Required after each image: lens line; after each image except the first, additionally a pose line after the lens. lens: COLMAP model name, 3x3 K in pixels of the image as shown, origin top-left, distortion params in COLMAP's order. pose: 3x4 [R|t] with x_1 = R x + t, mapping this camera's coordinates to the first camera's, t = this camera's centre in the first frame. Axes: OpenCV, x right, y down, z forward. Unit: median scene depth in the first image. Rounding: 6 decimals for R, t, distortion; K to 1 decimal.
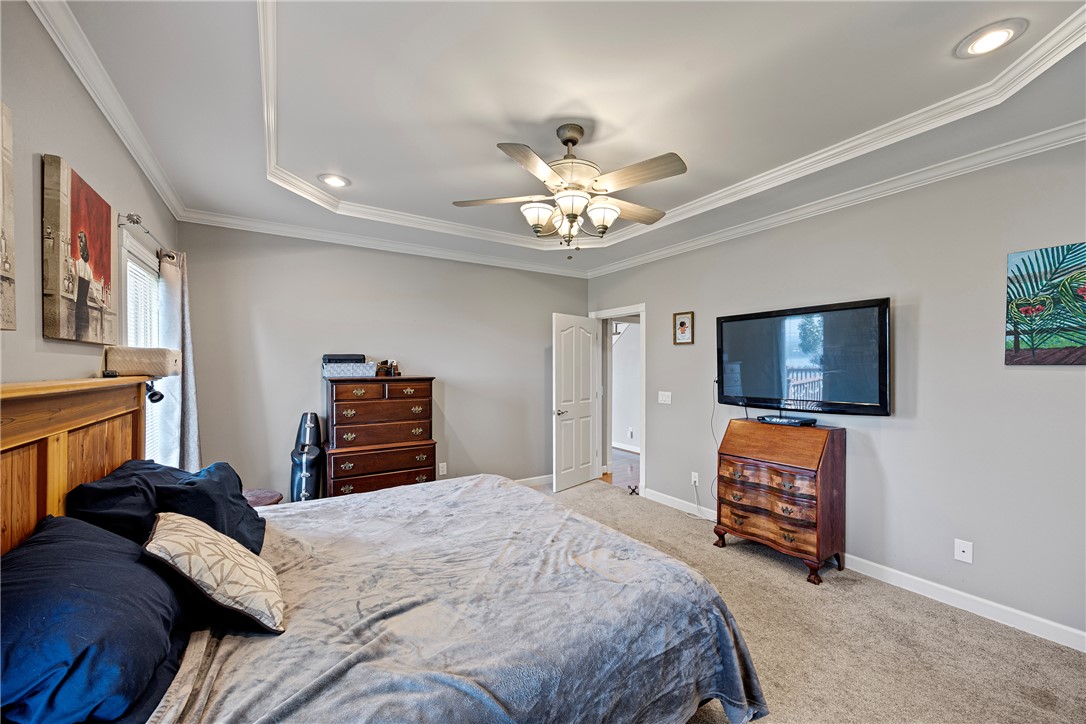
lens RADIAL K [[423.9, 0, 543.0], [0, 423.9, 362.0], [0, 0, 1]] dist [-0.000132, -0.000058]
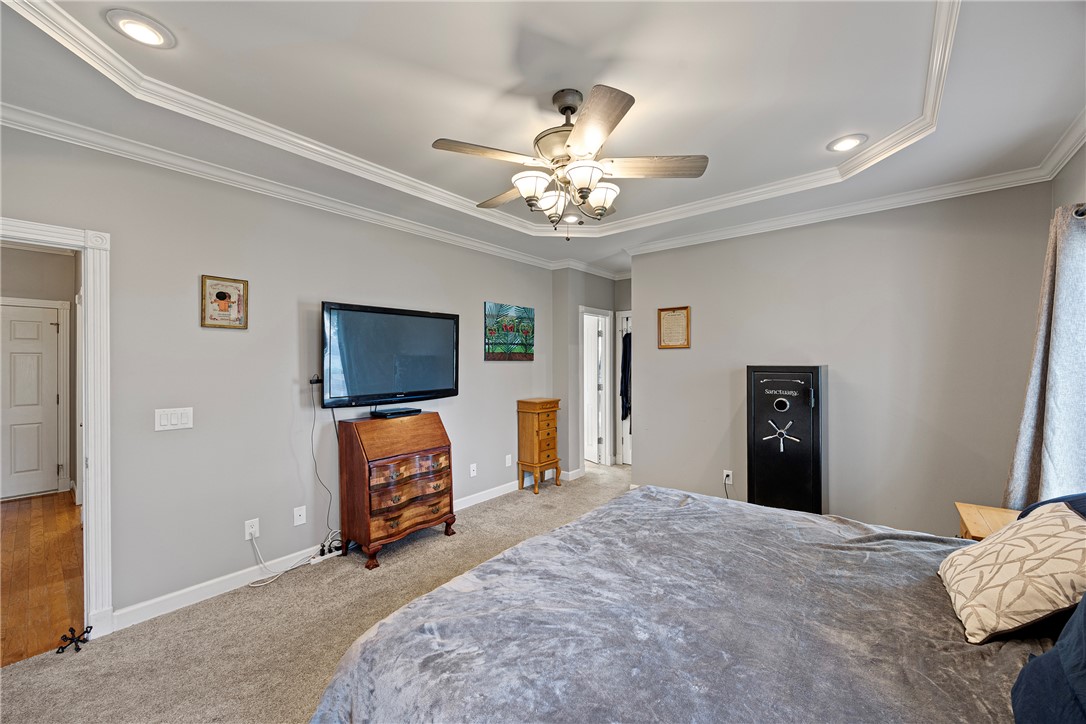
lens RADIAL K [[423.9, 0, 543.0], [0, 423.9, 362.0], [0, 0, 1]] dist [-0.000132, -0.000058]
pose [[-0.313646, 0.002539, 0.949537, -0.590435], [-0.001311, 0.999994, -0.003107, 0.013953], [-0.949539, -0.002219, -0.313641, 1.052202]]
